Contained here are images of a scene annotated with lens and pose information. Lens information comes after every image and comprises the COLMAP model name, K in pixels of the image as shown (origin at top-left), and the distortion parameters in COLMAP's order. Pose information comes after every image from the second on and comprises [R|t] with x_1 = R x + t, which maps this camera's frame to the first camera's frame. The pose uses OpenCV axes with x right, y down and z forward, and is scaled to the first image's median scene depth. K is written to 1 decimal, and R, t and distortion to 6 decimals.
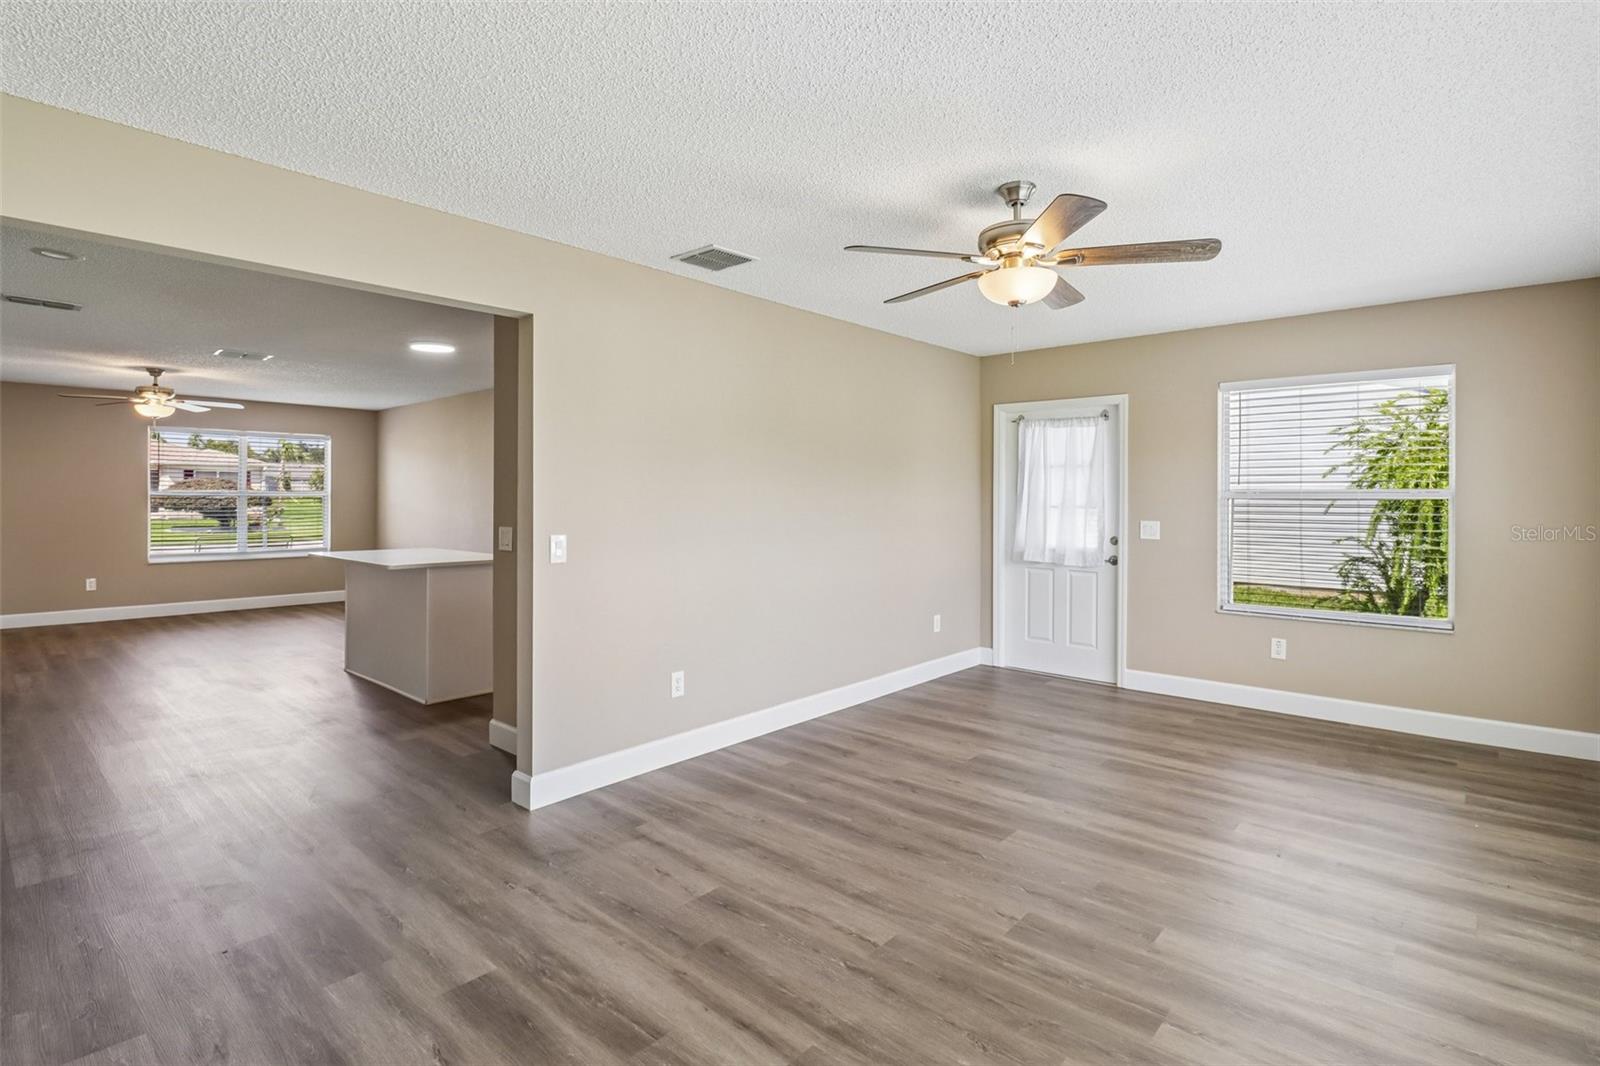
lens RADIAL K [[767.4, 0, 813.5], [0, 767.4, 511.2], [0, 0, 1]] dist [0.021306, -0.014805]
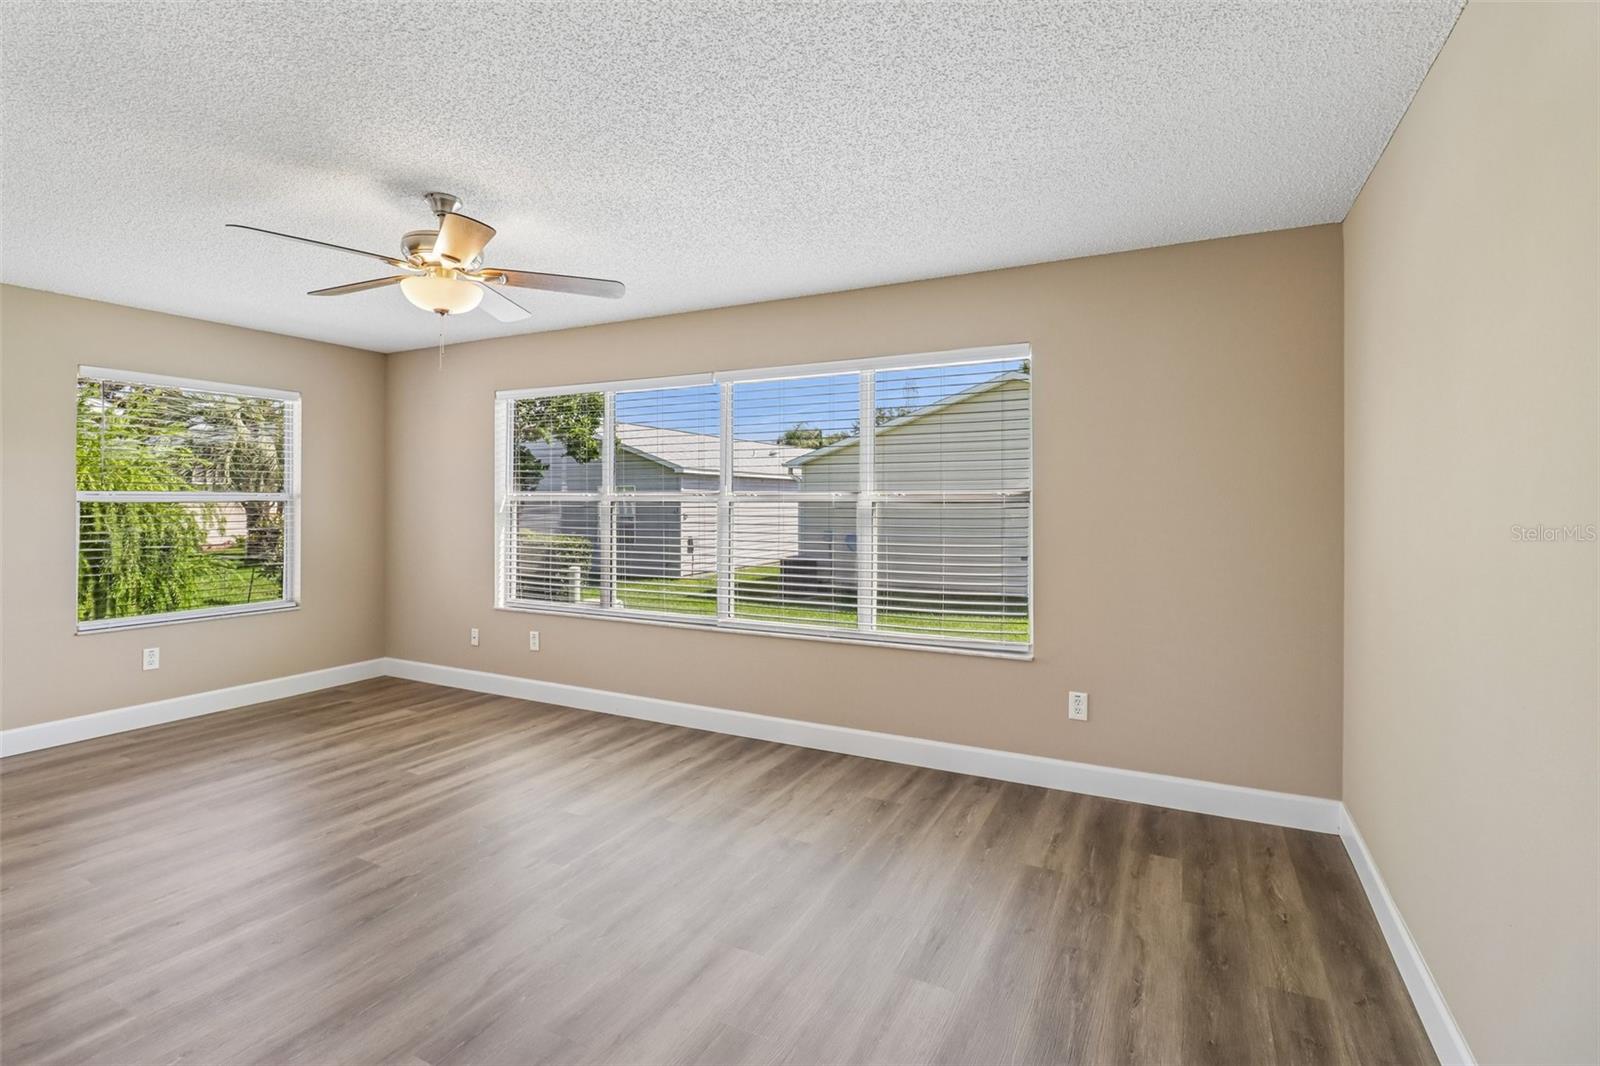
lens RADIAL K [[739.9, 0, 801.1], [0, 739.9, 497.9], [0, 0, 1]] dist [0.000216, -0.010905]
pose [[-0.225697, 0.001605, 0.974196, -0.749552], [0.015002, 0.999886, 0.001828, -0.014639], [-0.974082, 0.015028, -0.225695, 0.697032]]
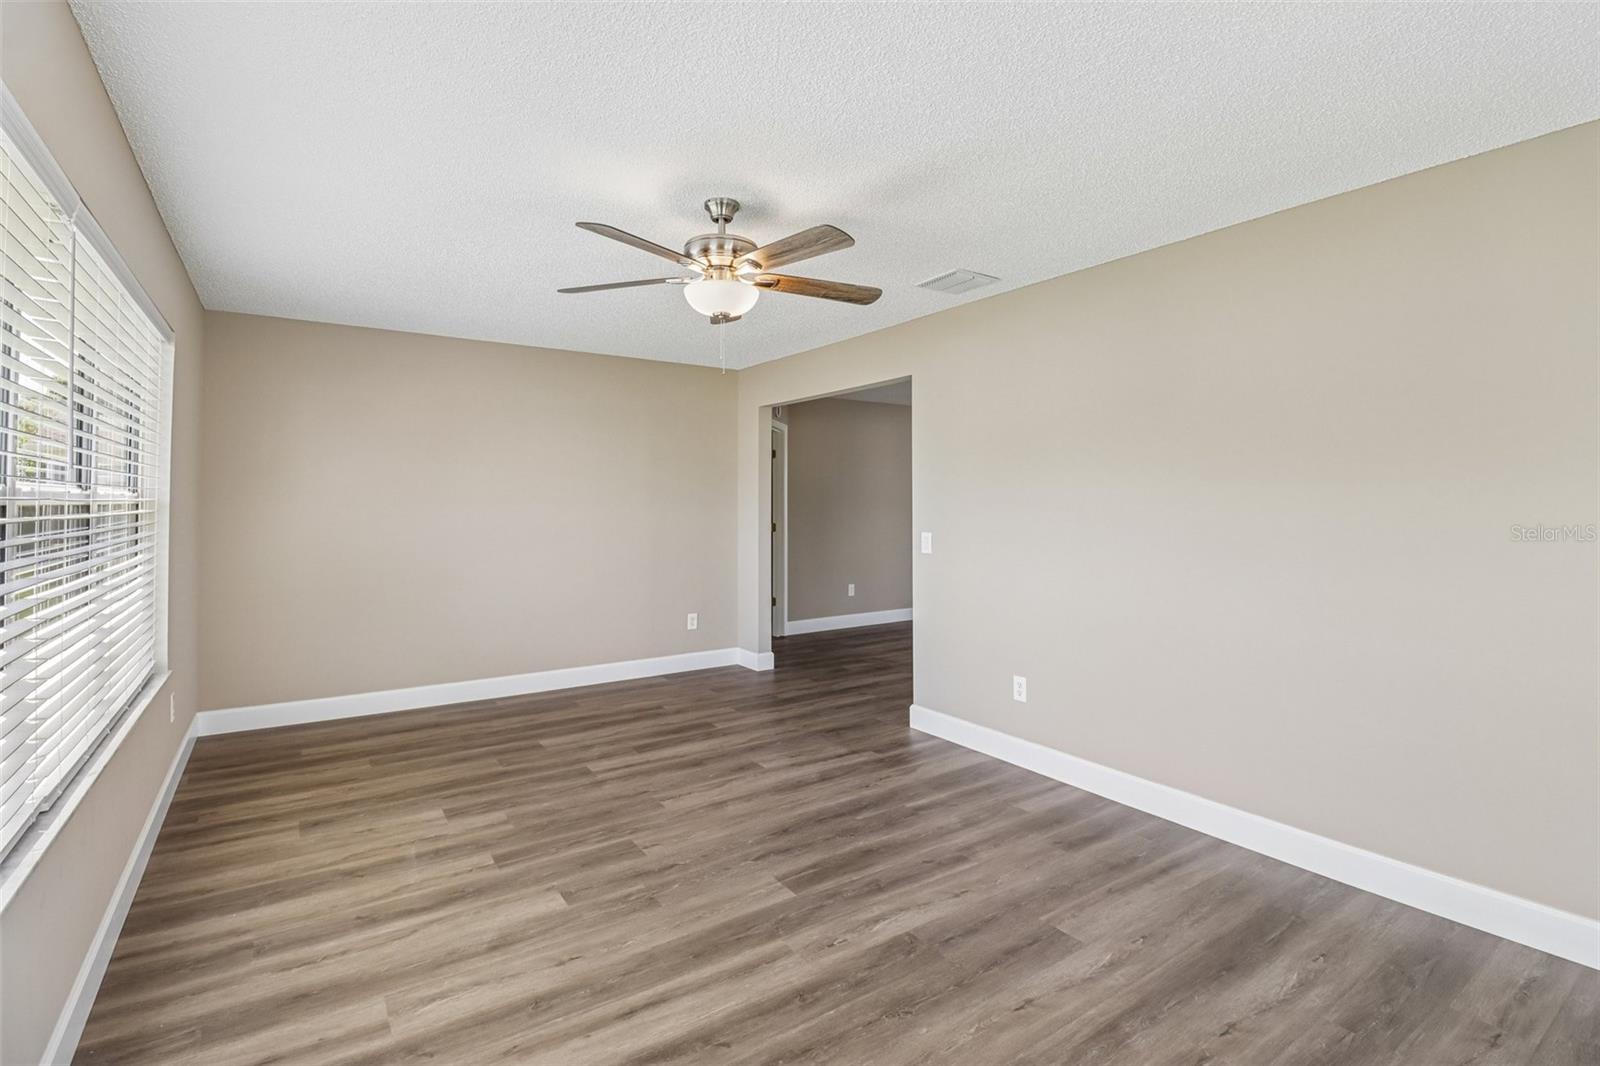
lens RADIAL K [[767.4, 0, 813.5], [0, 767.4, 511.2], [0, 0, 1]] dist [0.021306, -0.014805]
pose [[-0.252956, 0.004391, -0.967468, 1.118285], [-0.016418, 0.999826, 0.008831, -0.016827], [0.967338, 0.018118, -0.252840, 1.269833]]
